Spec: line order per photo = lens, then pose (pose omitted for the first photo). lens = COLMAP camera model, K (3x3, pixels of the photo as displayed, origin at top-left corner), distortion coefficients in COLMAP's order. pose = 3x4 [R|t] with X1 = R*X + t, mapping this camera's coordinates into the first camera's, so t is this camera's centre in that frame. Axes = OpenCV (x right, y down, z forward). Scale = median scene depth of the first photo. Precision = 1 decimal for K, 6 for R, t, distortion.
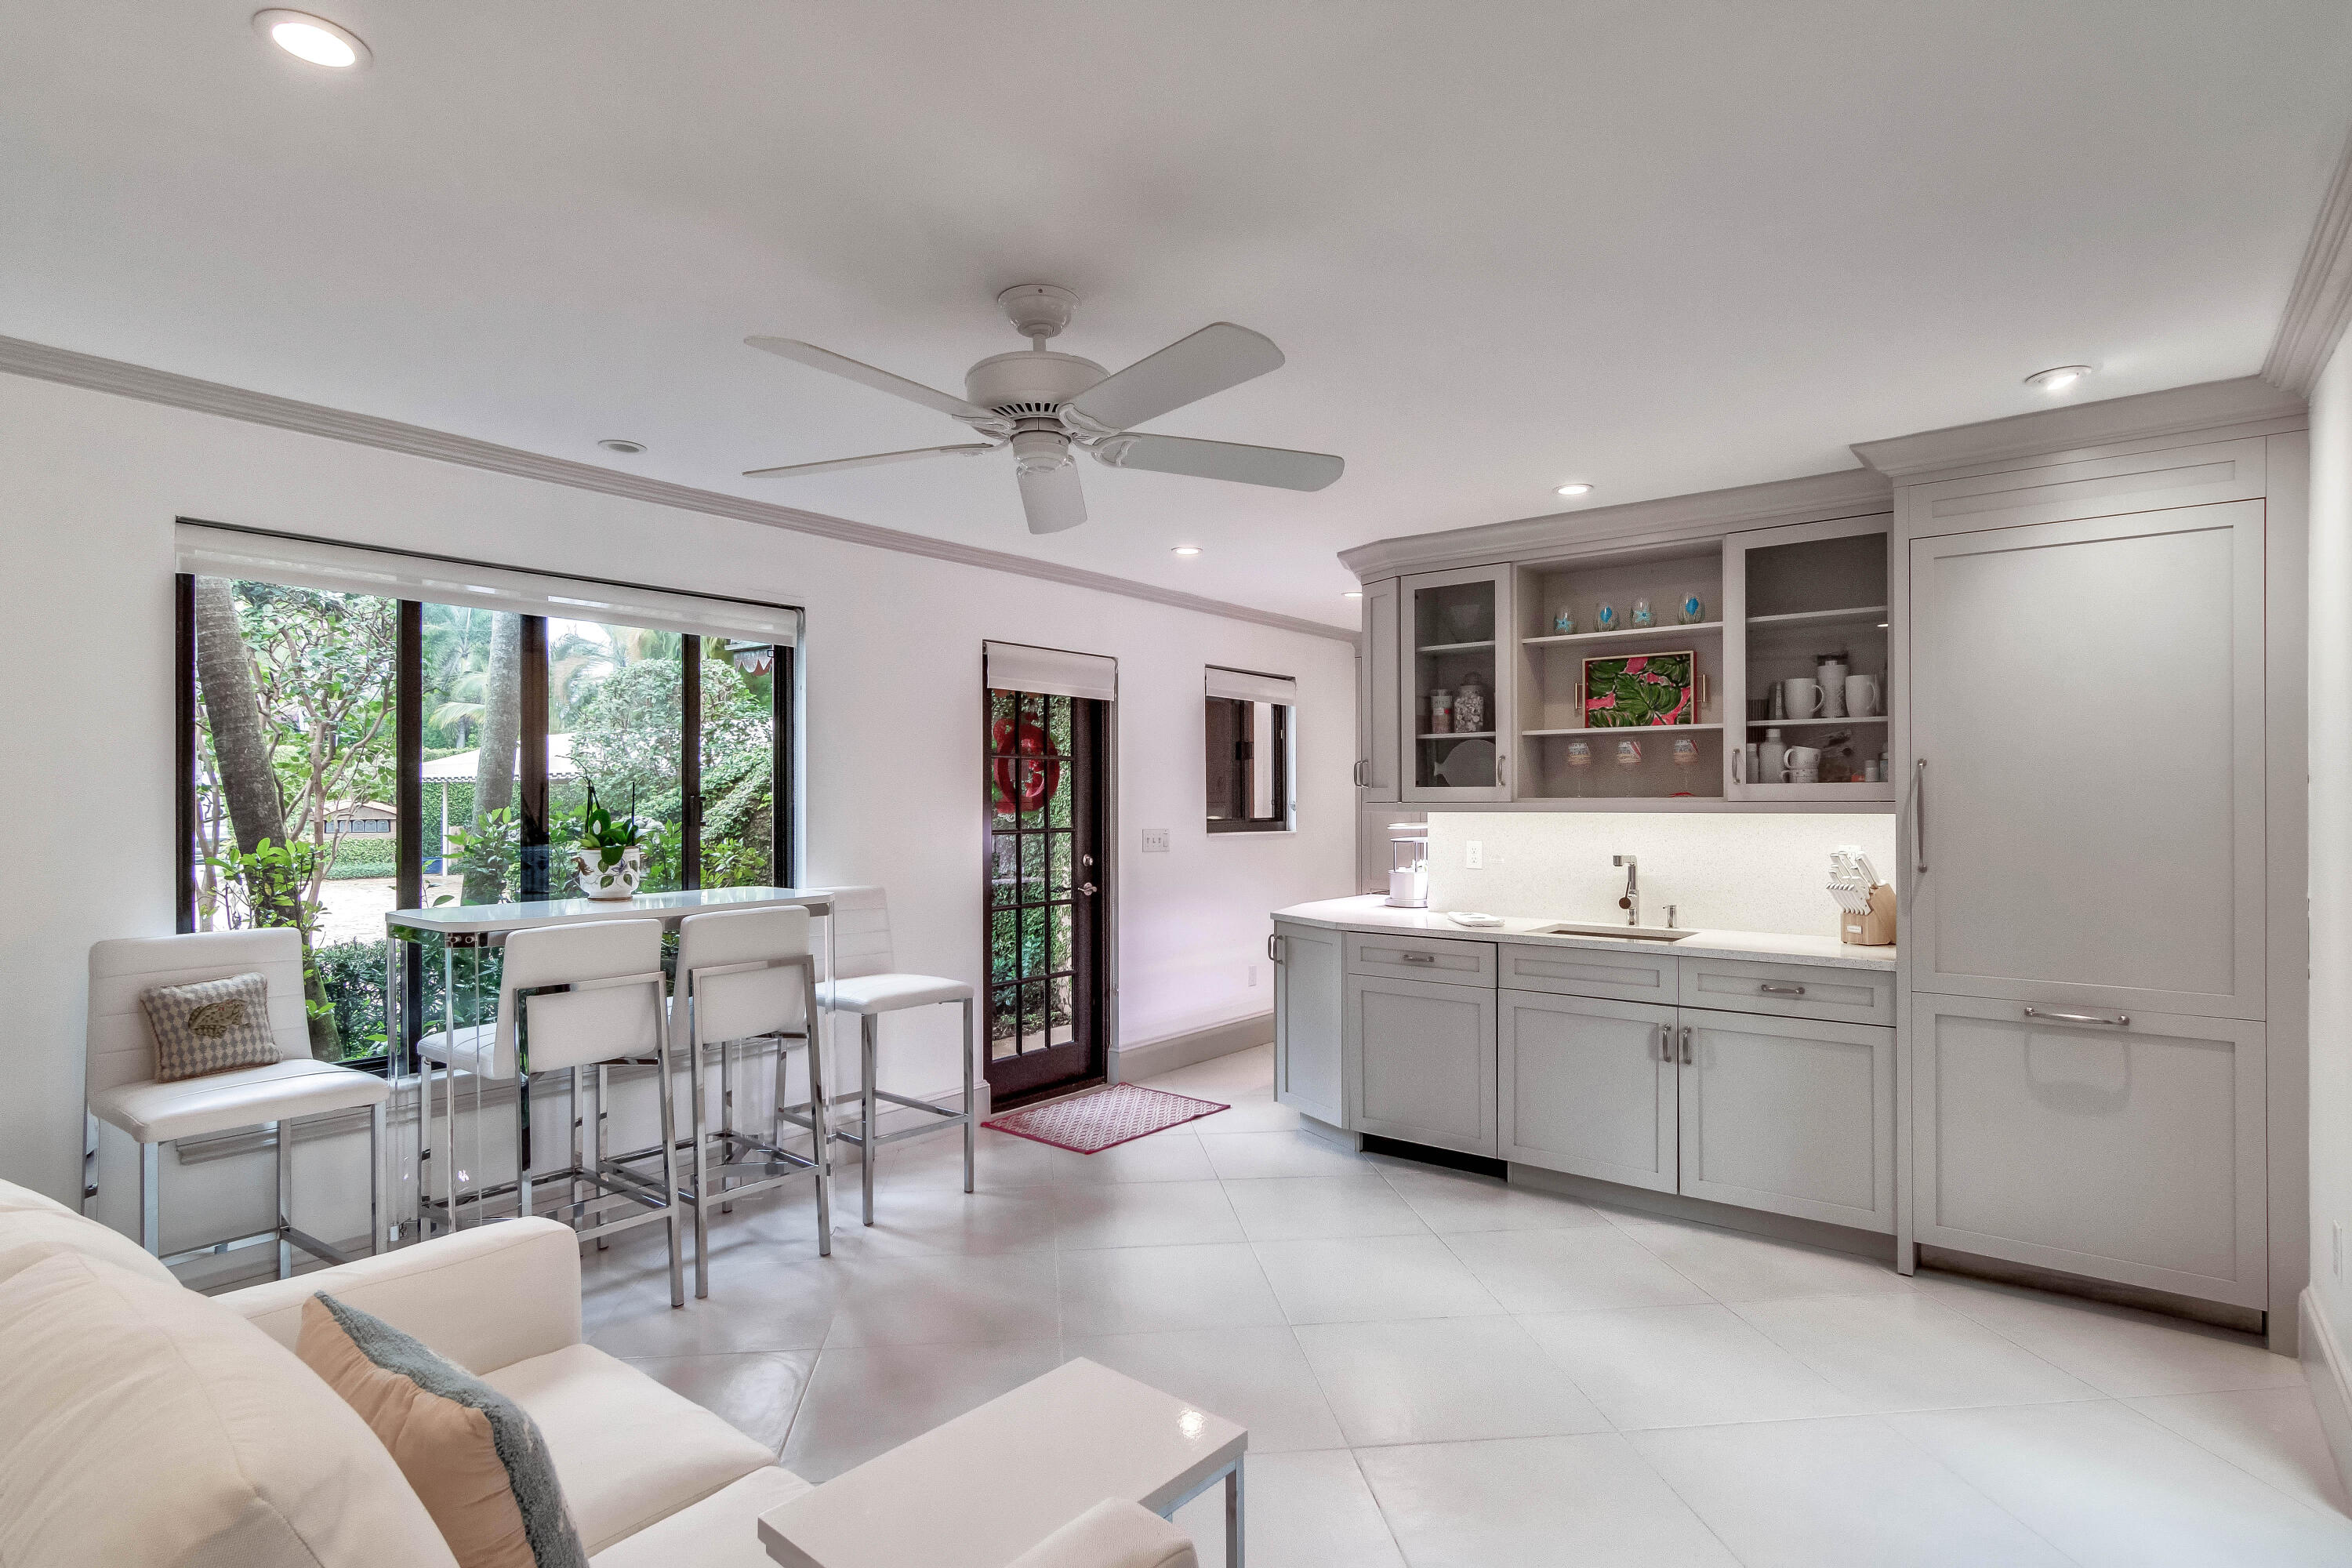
lens RADIAL K [[1197.9, 0, 1168.2], [0, 1197.9, 791.7], [0, 0, 1]] dist [0.000668, -0.000400]
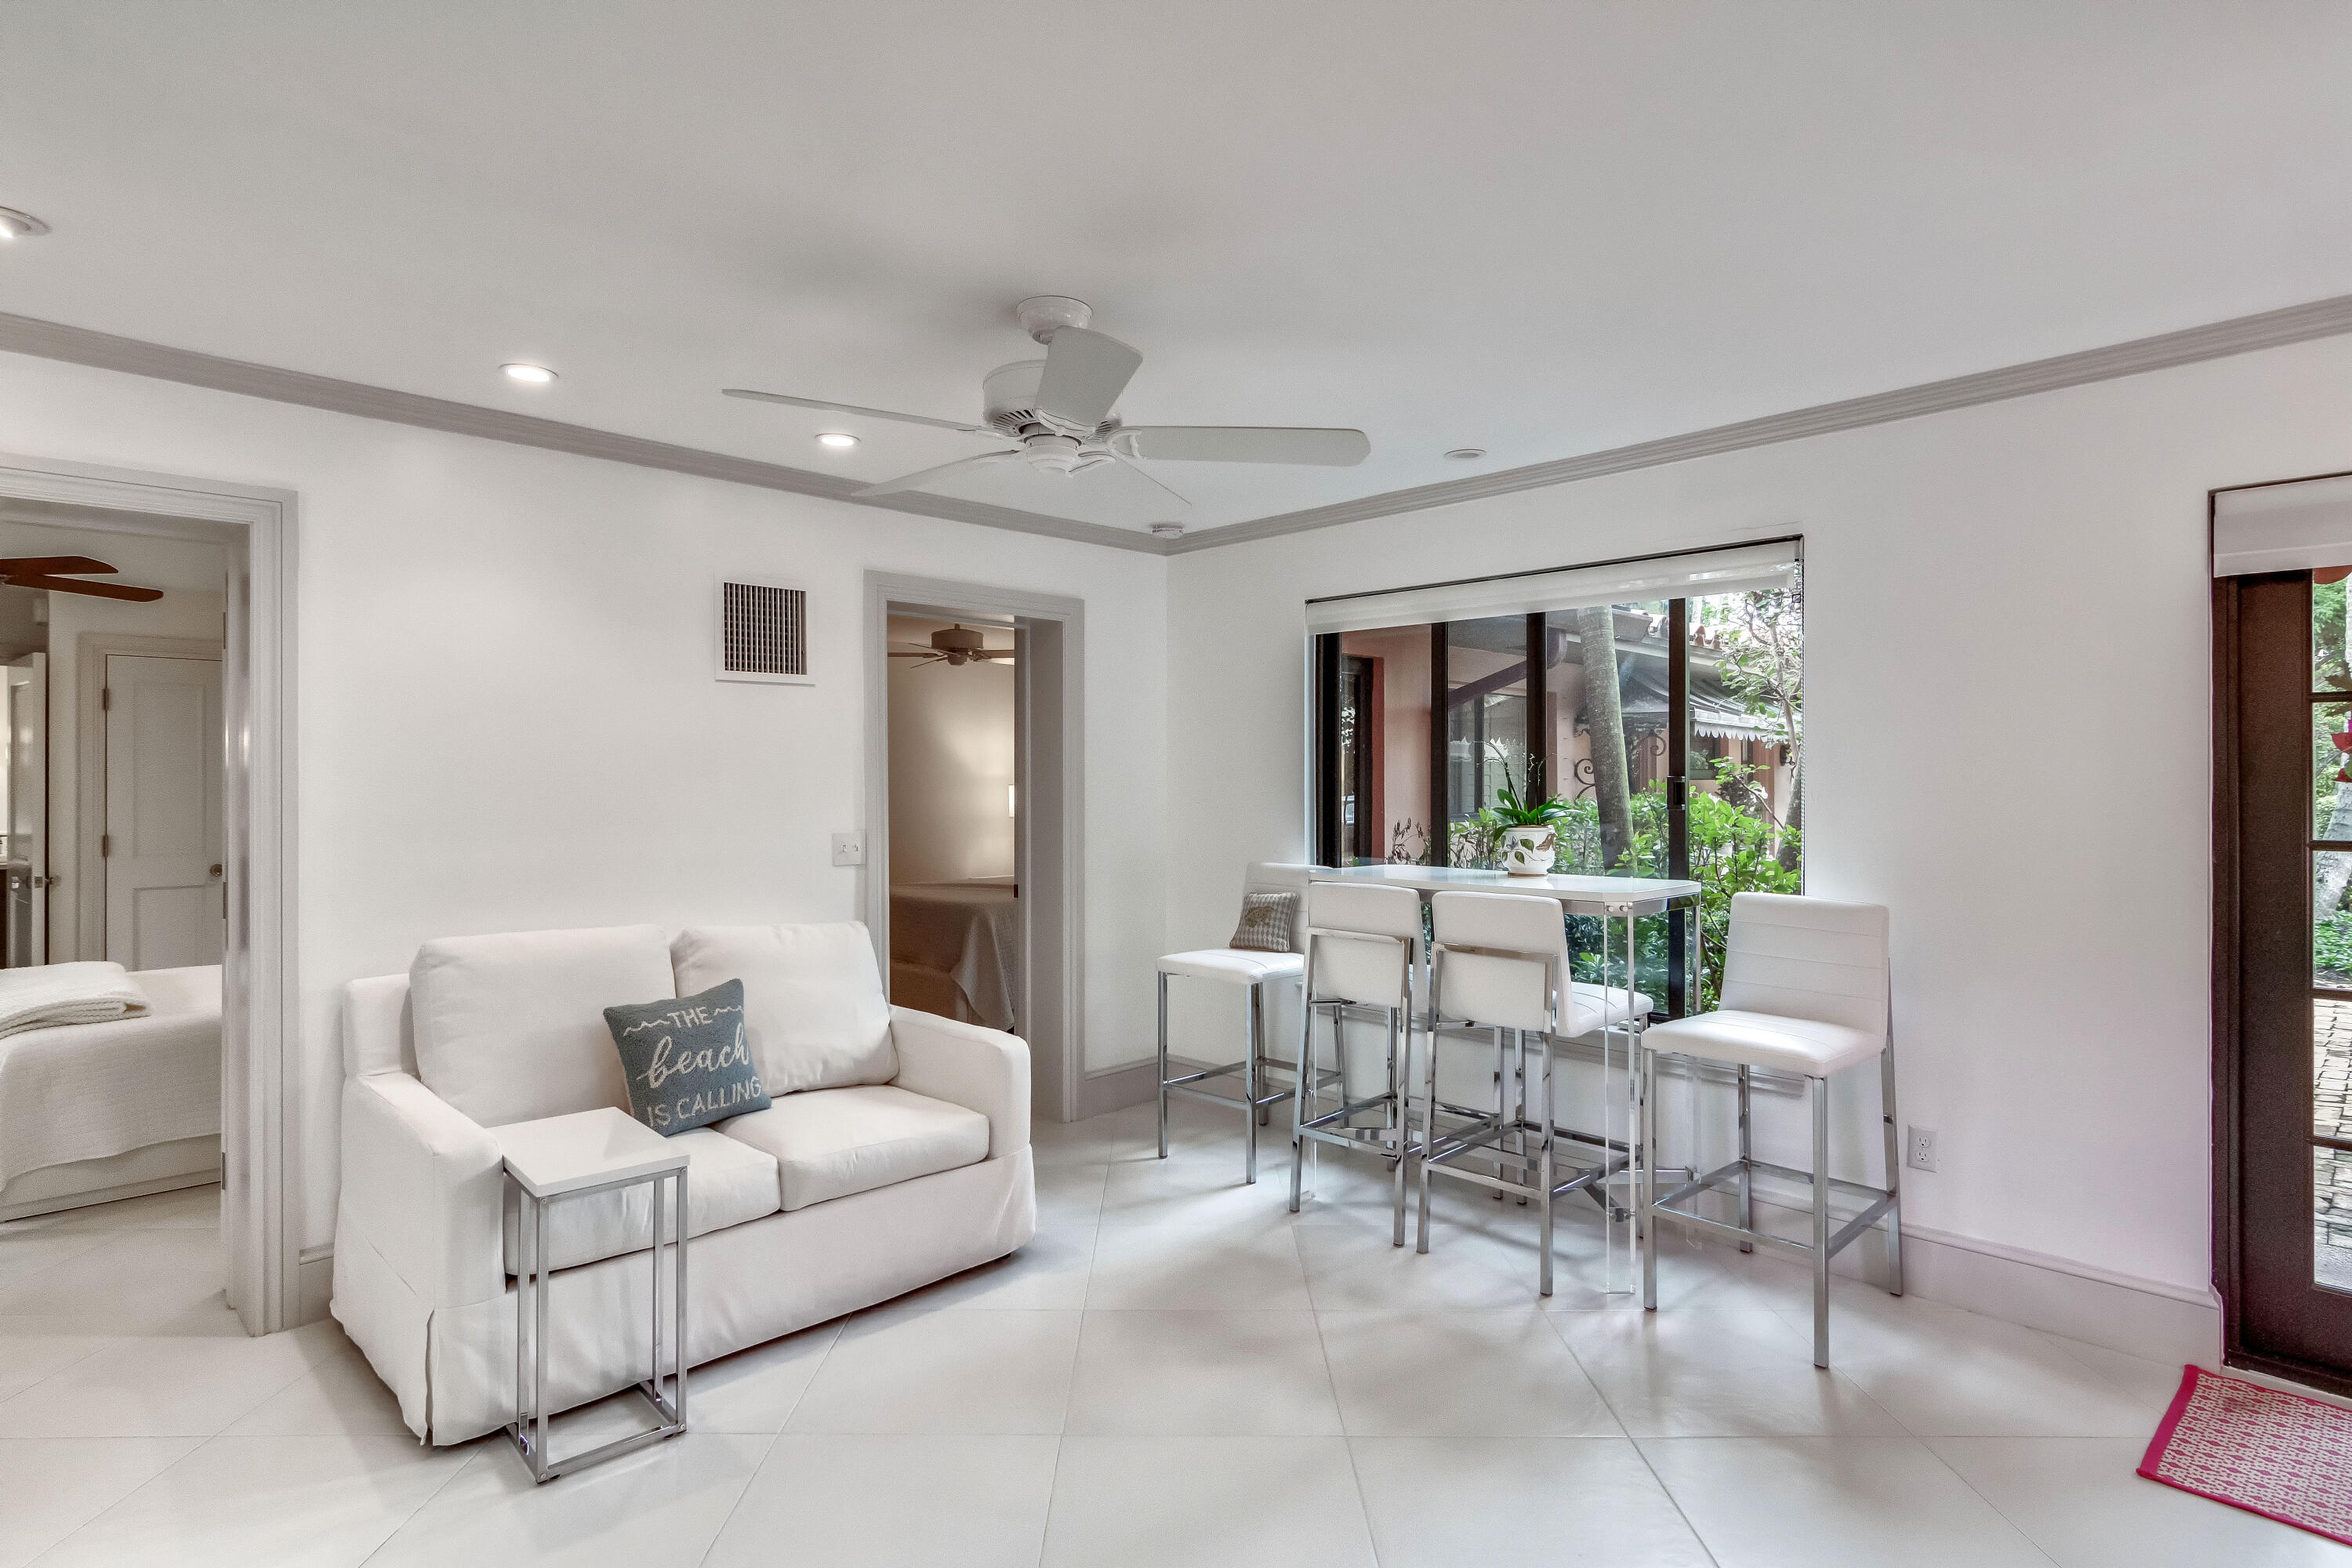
lens RADIAL K [[1197.9, 0, 1168.2], [0, 1197.9, 791.7], [0, 0, 1]] dist [0.000668, -0.000400]
pose [[-0.124175, 0.006031, -0.992242, 0.556240], [0.001508, 0.999982, 0.005889, 0.008775], [0.992259, -0.000765, -0.124182, 0.740736]]
